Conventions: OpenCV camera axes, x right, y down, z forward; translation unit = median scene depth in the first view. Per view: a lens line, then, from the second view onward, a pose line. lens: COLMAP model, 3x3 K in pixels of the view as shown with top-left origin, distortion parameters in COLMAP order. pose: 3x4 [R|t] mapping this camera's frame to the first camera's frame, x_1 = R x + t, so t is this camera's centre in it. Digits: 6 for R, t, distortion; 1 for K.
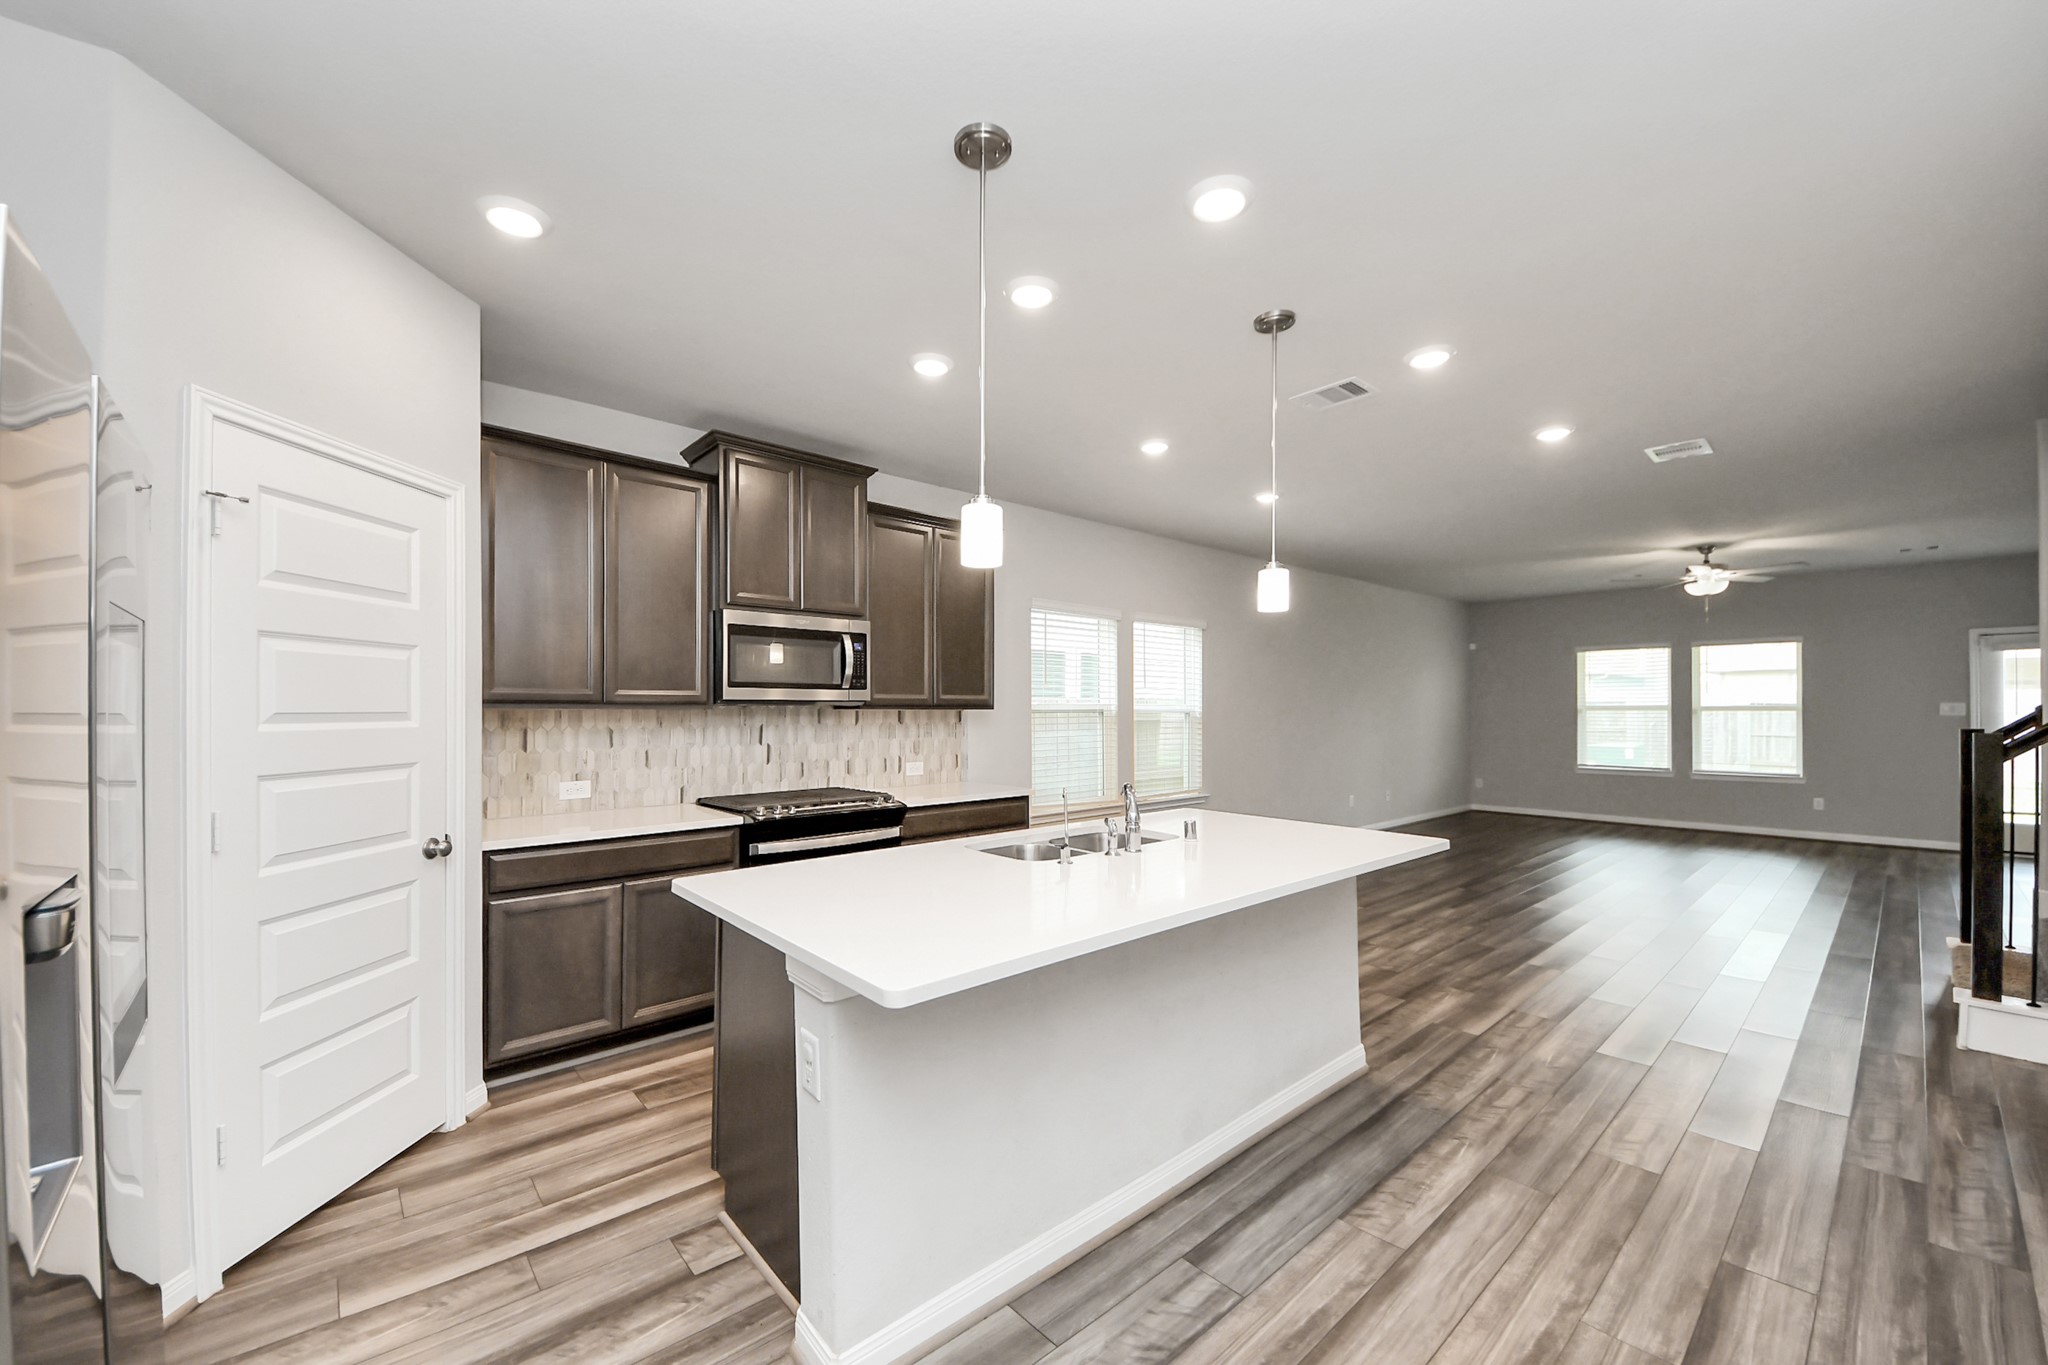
lens RADIAL K [[804.4, 0, 1017.3], [0, 804.4, 702.7], [0, 0, 1]] dist [0.050701, -0.022746]
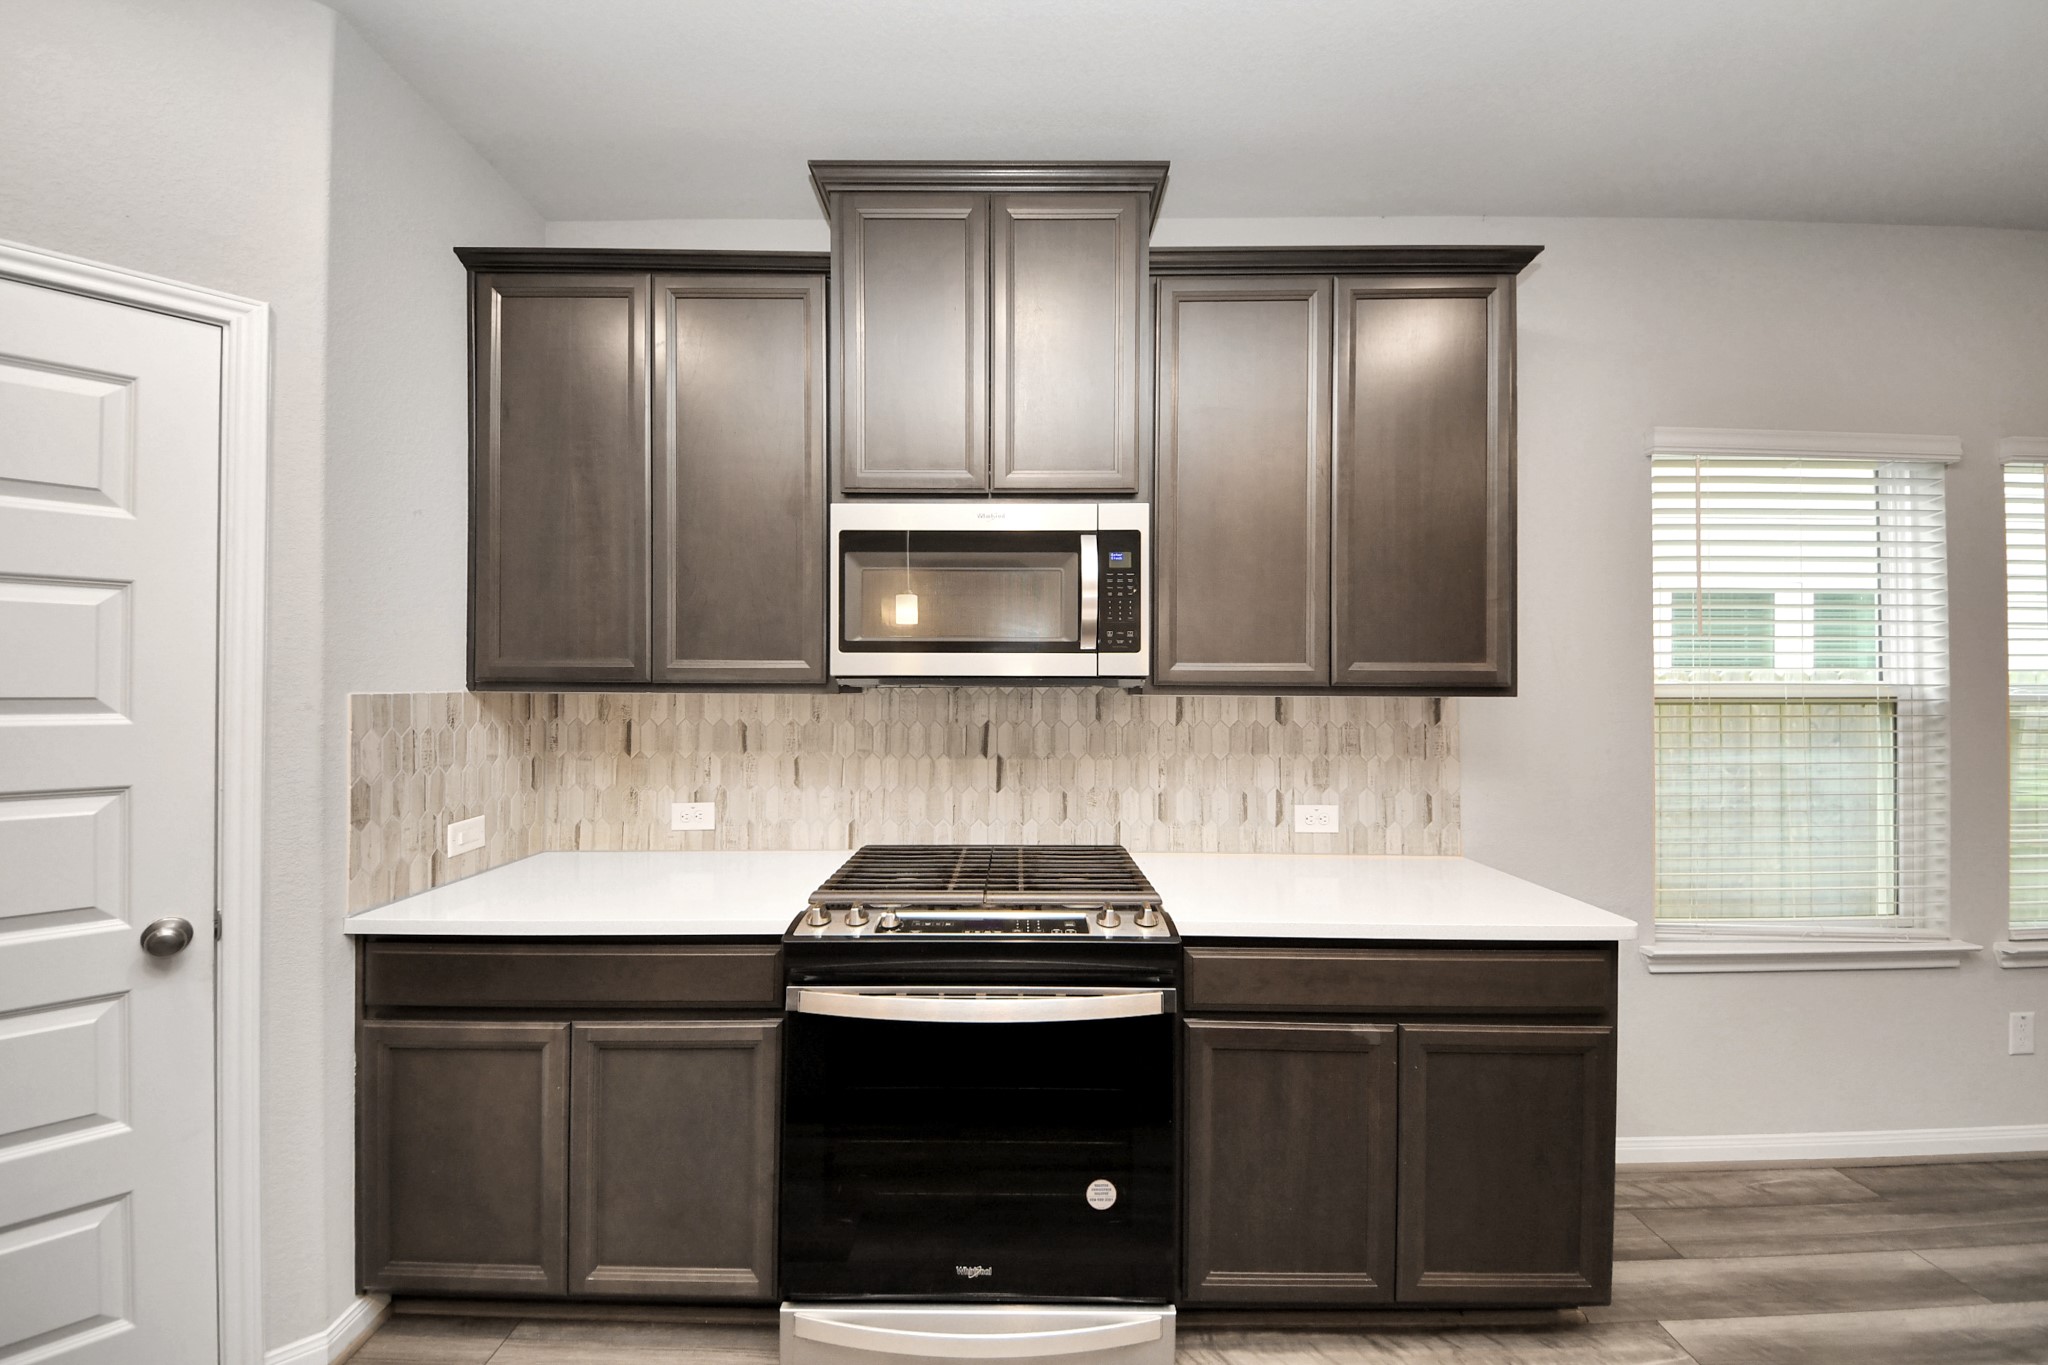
lens RADIAL K [[750.9, 0, 1019.0], [0, 750.9, 687.0], [0, 0, 1]] dist [0.026122, -0.017301]
pose [[0.745286, -0.000181, -0.666744, 0.041602], [0.001650, 0.999997, 0.001574, 0.002380], [0.666742, -0.002273, 0.745285, 0.557277]]
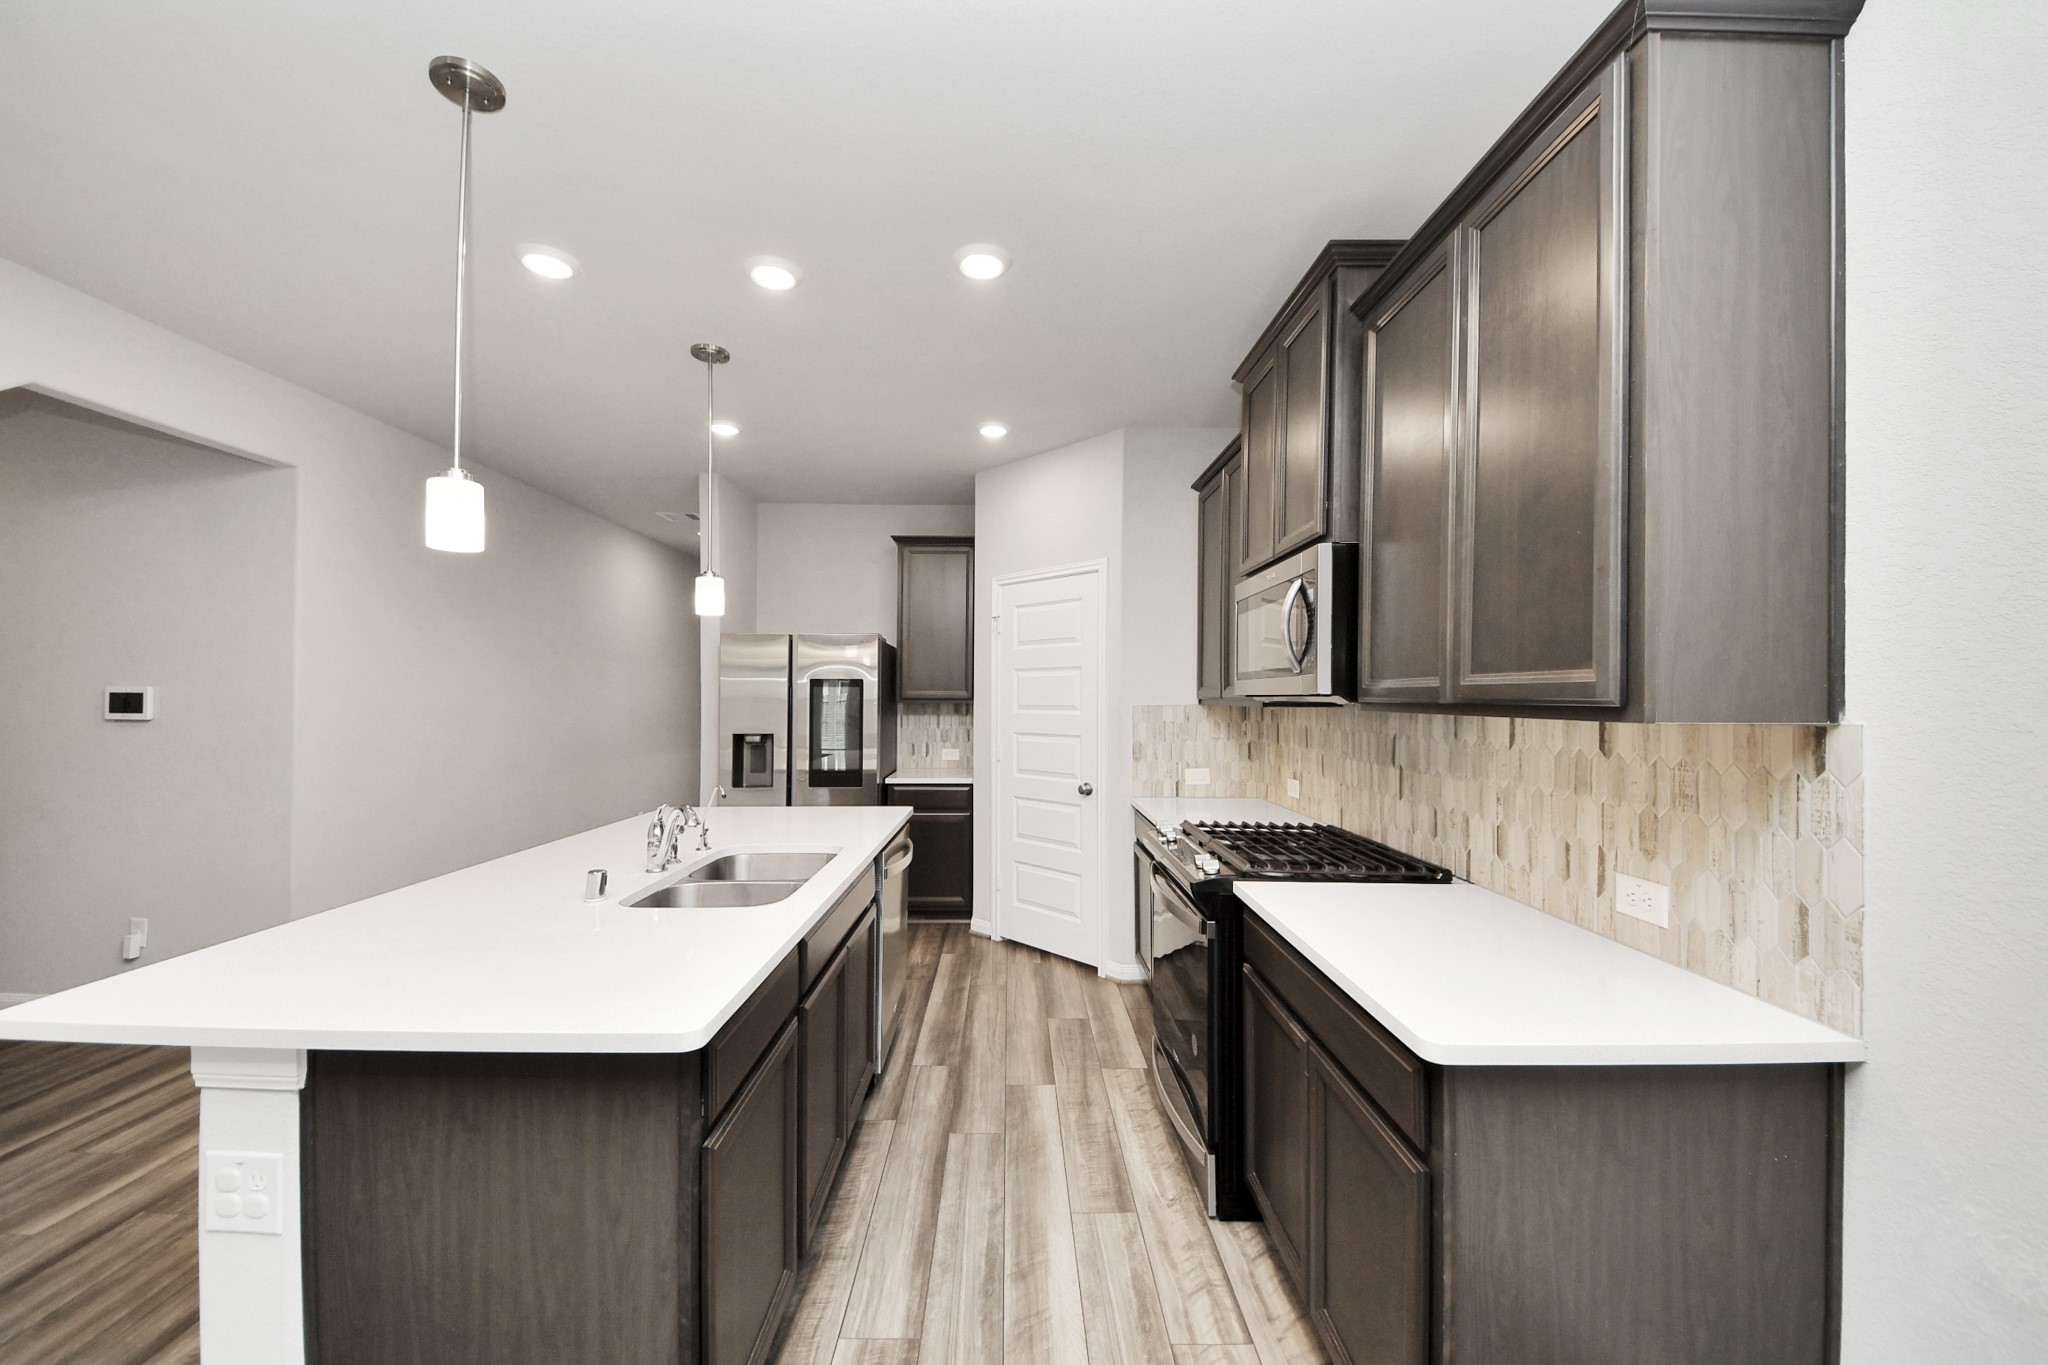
lens RADIAL K [[735.6, 0, 972.9], [0, 735.6, 695.9], [0, 0, 1]] dist [0.034195, -0.022107]
pose [[-0.688264, -0.002768, -0.725455, 0.281612], [0.003776, 0.999966, -0.007397, 0.000951], [0.725451, -0.007831, -0.688230, 1.028547]]
